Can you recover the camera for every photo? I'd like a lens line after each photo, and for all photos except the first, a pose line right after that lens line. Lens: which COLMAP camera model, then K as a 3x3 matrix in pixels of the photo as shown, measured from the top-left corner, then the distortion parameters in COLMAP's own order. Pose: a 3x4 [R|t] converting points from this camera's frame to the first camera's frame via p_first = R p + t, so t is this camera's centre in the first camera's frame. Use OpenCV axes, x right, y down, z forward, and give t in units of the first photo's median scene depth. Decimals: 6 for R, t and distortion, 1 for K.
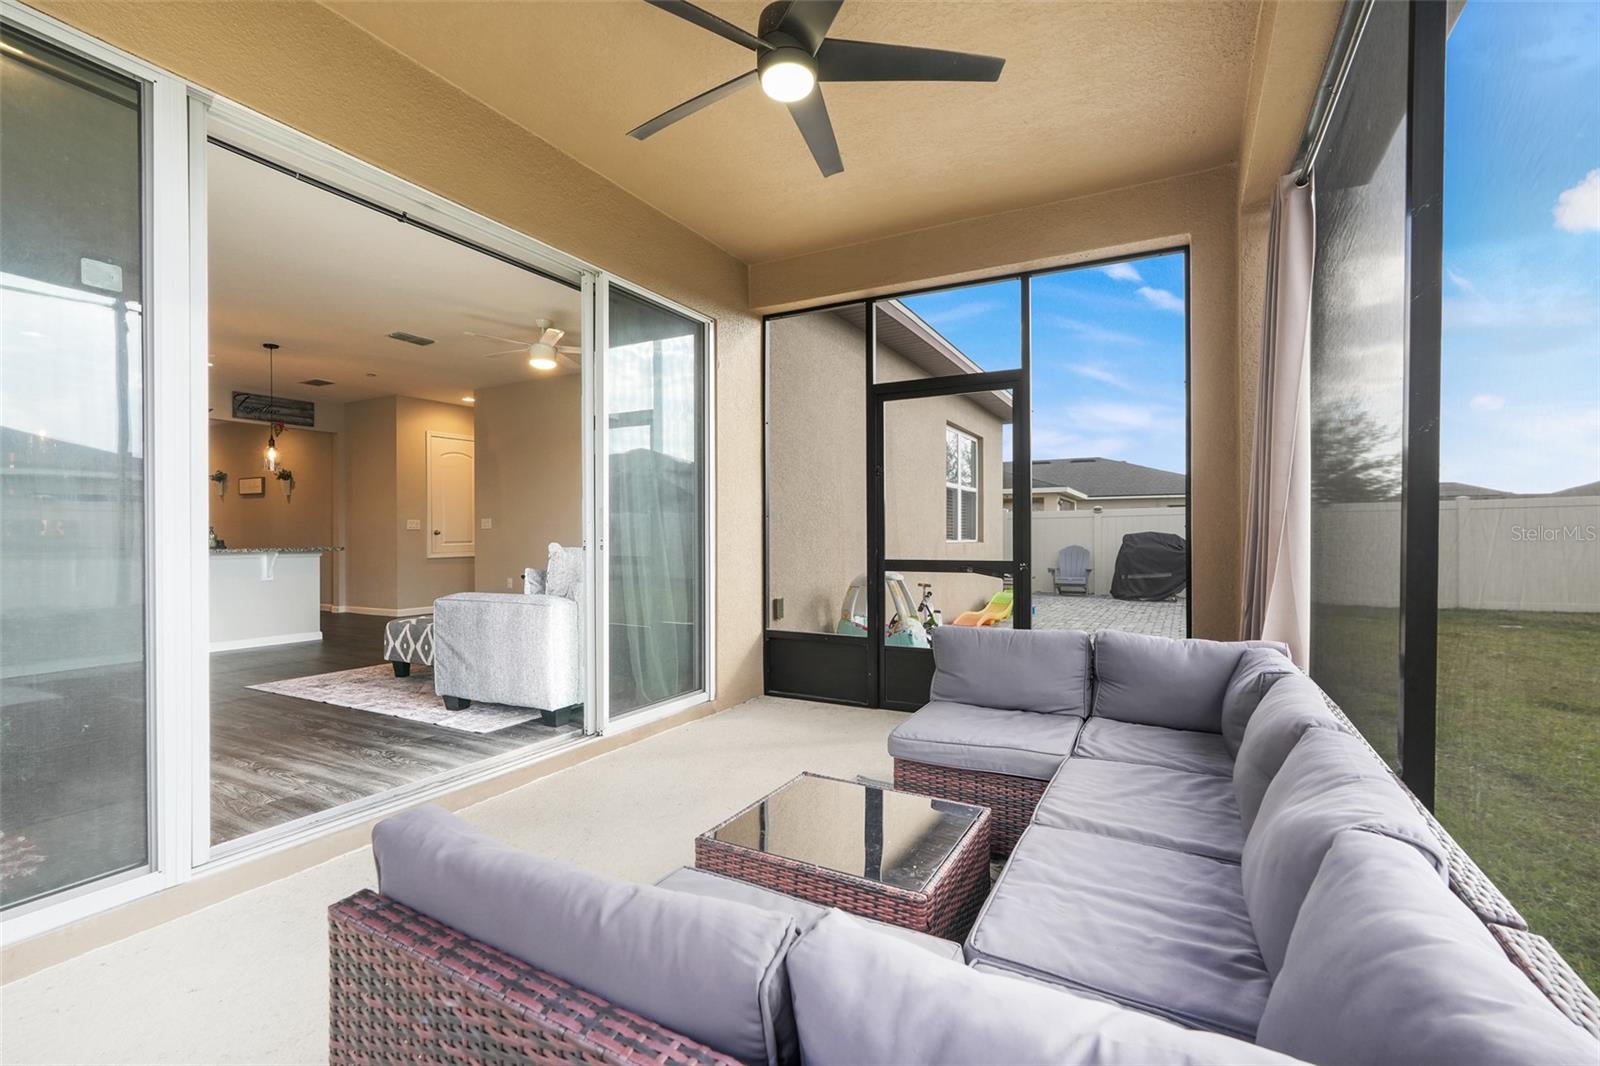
lens RADIAL K [[705.1, 0, 800.0], [0, 705.1, 533.0], [0, 0, 1]] dist [-0.006444, 0.000611]
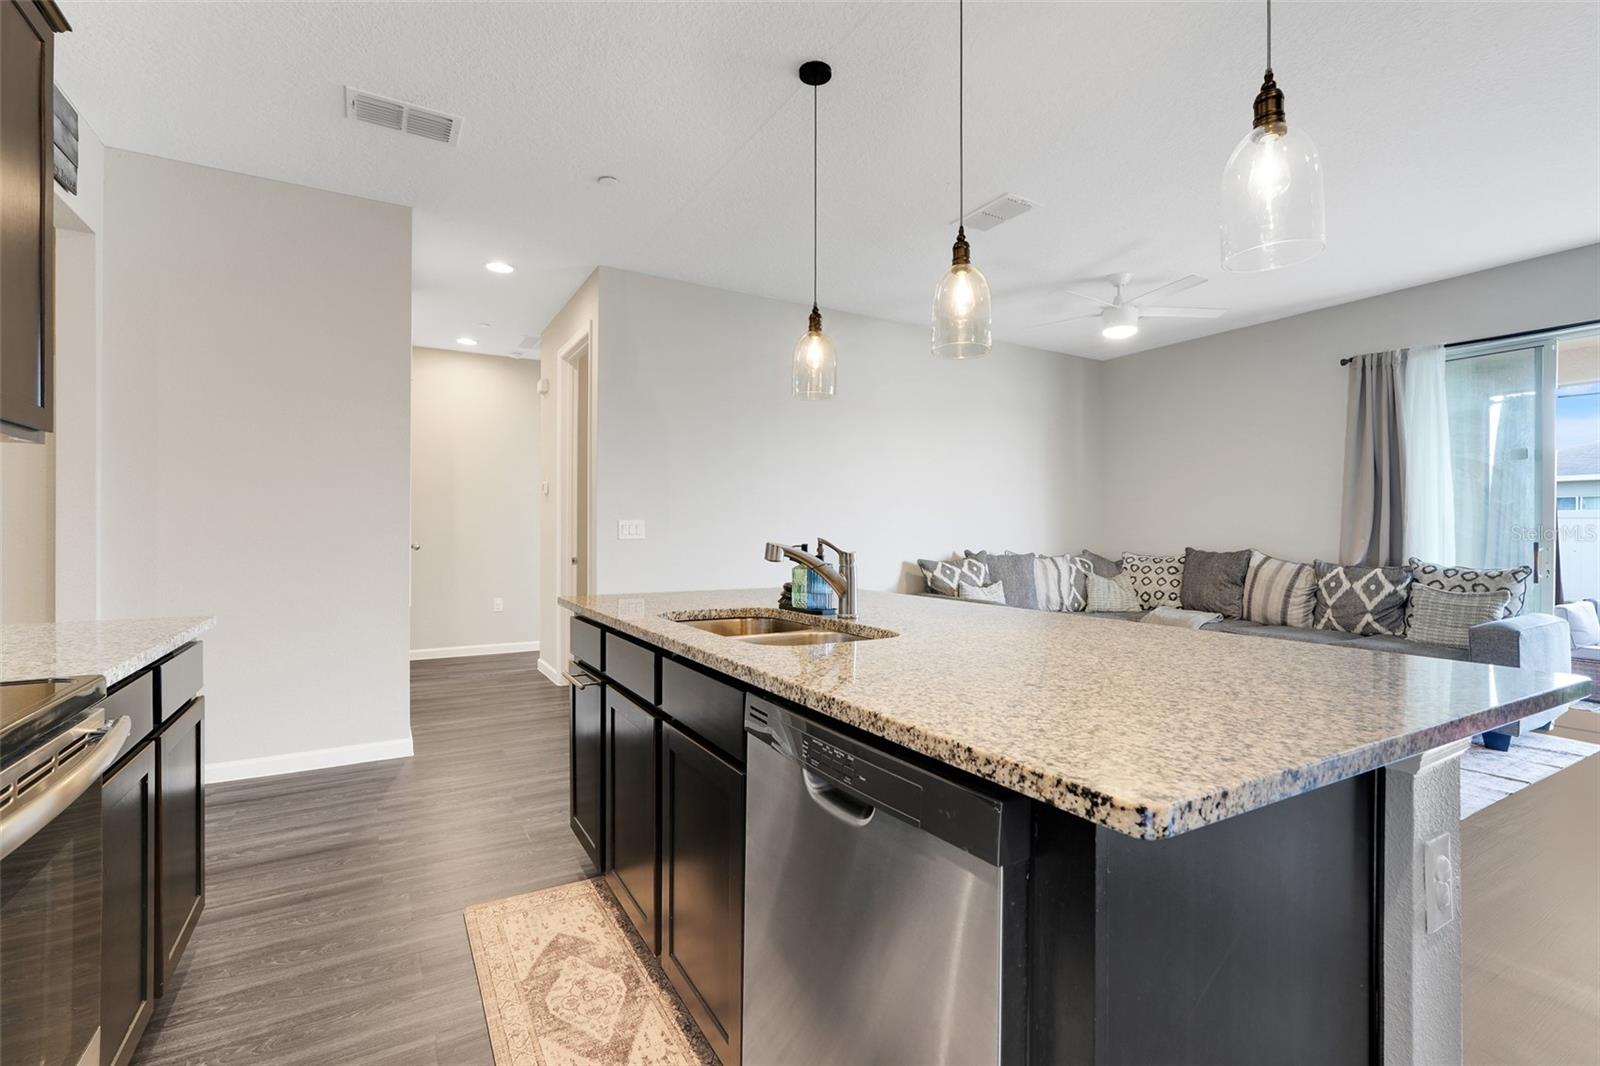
lens RADIAL K [[714.0, 0, 798.4], [0, 714.0, 532.1], [0, 0, 1]] dist [-0.011414, 0.005684]
pose [[0.516267, 0.005282, 0.856412, -1.034950], [-0.008137, 0.999966, -0.001262, -0.014631], [-0.856389, -0.006317, 0.516292, 0.769598]]
